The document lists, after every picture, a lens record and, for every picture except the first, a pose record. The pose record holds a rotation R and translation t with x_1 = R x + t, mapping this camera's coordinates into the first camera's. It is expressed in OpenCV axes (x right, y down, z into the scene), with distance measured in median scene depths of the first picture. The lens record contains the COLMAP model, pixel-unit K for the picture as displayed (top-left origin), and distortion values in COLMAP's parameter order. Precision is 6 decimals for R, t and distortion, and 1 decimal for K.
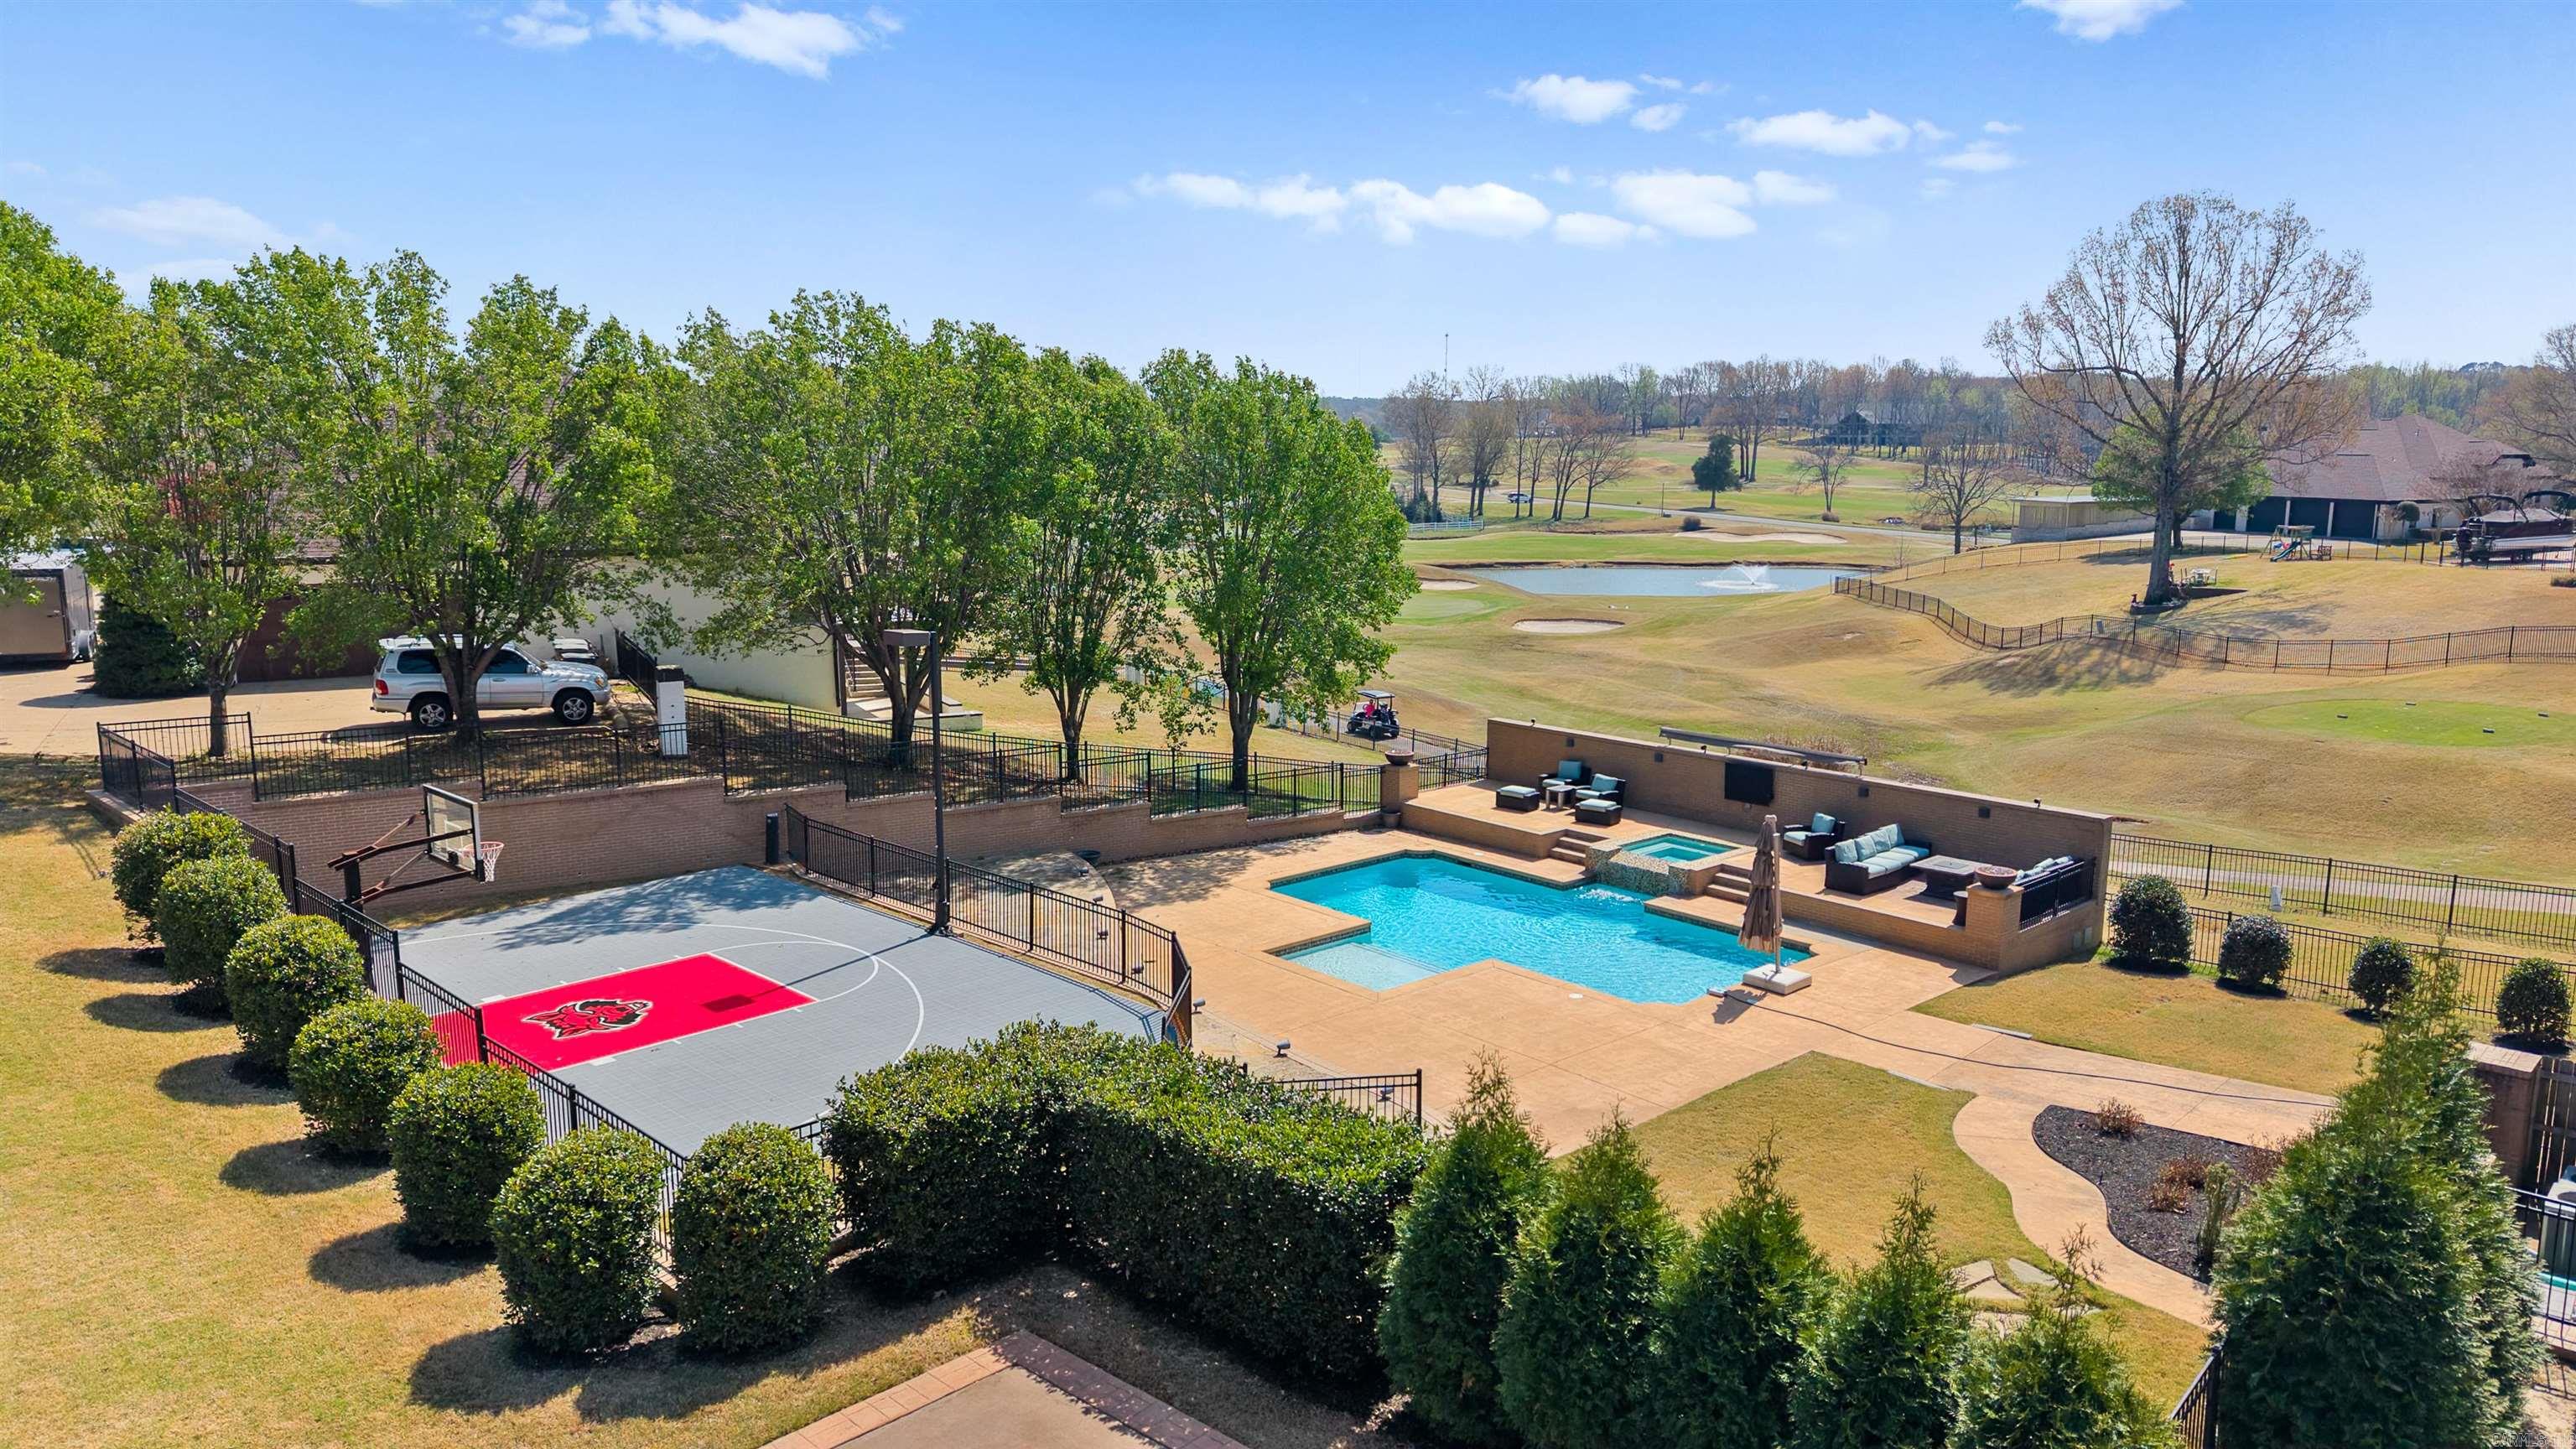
lens RADIAL K [[1720.9, 0, 1283.8], [0, 1720.9, 716.5], [0, 0, 1]] dist [0.040995, -0.046601]
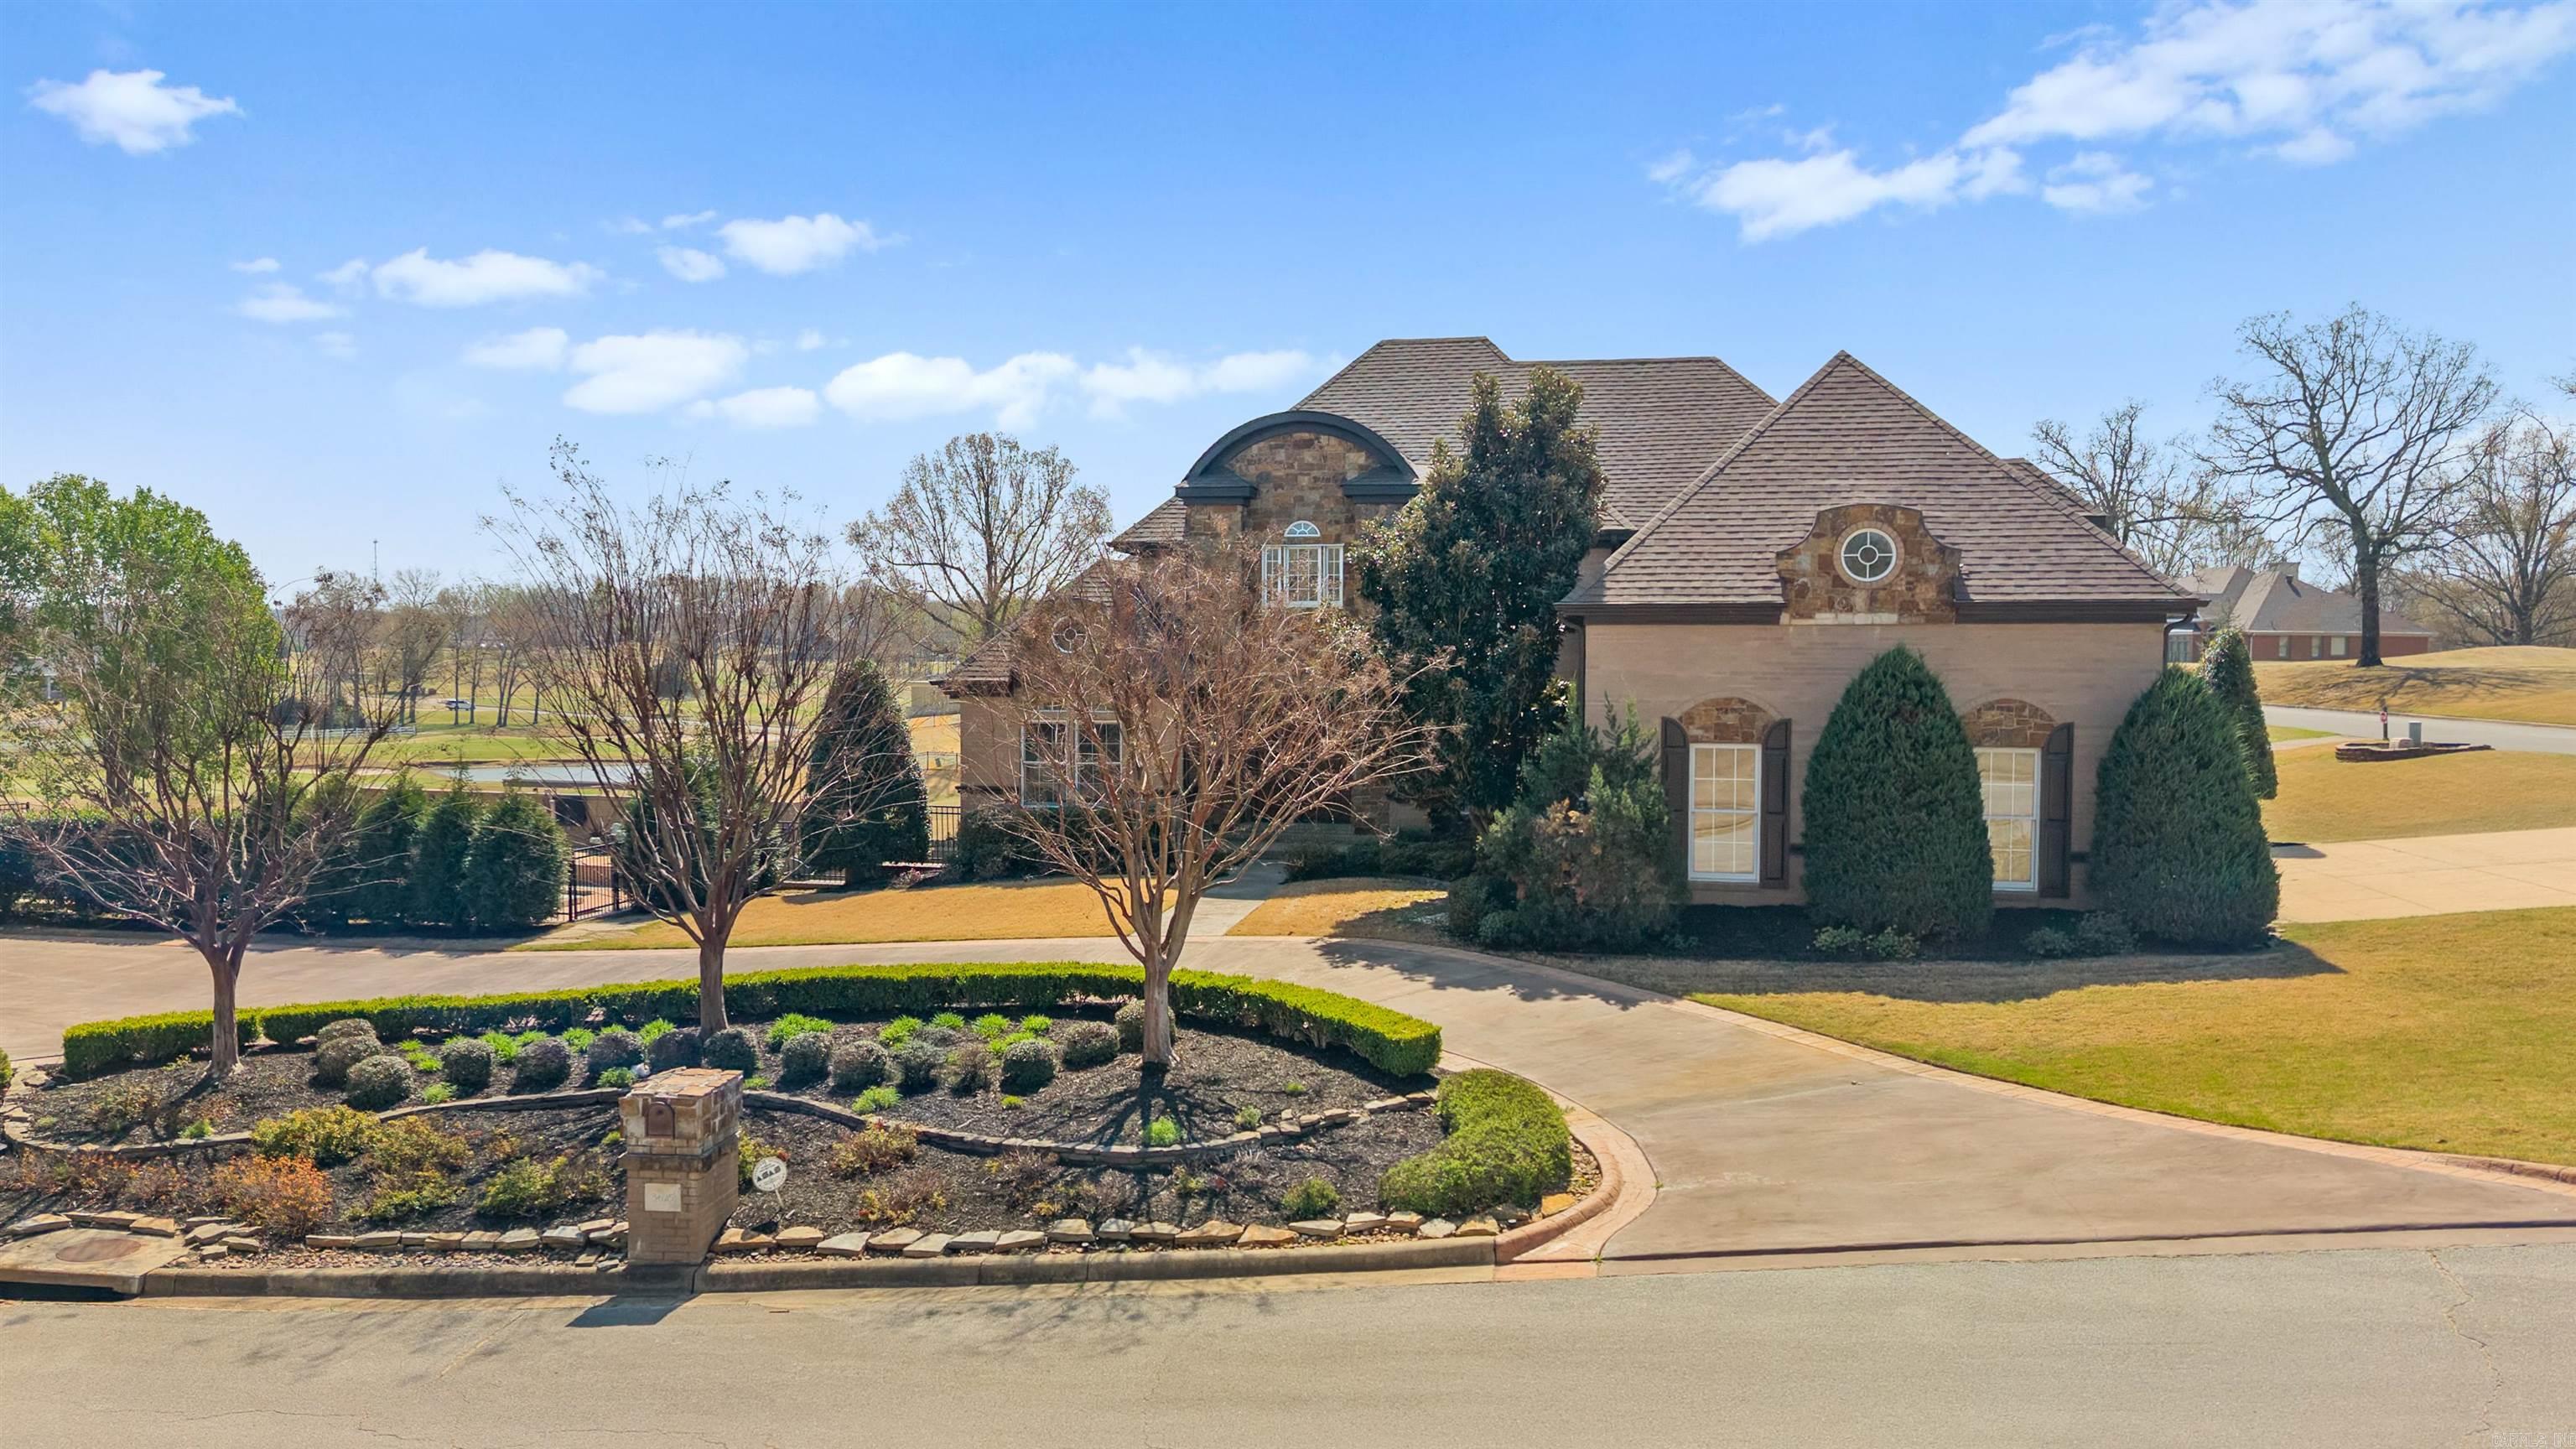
lens RADIAL K [[1799.4, 0, 1290.1], [0, 1799.4, 721.8], [0, 0, 1]] dist [0.052167, -0.057195]
pose [[0.849332, -0.006724, 0.527817, -0.001219], [0.074601, 0.991412, -0.107413, 0.085432], [-0.522561, 0.130605, 0.842539, -0.263757]]
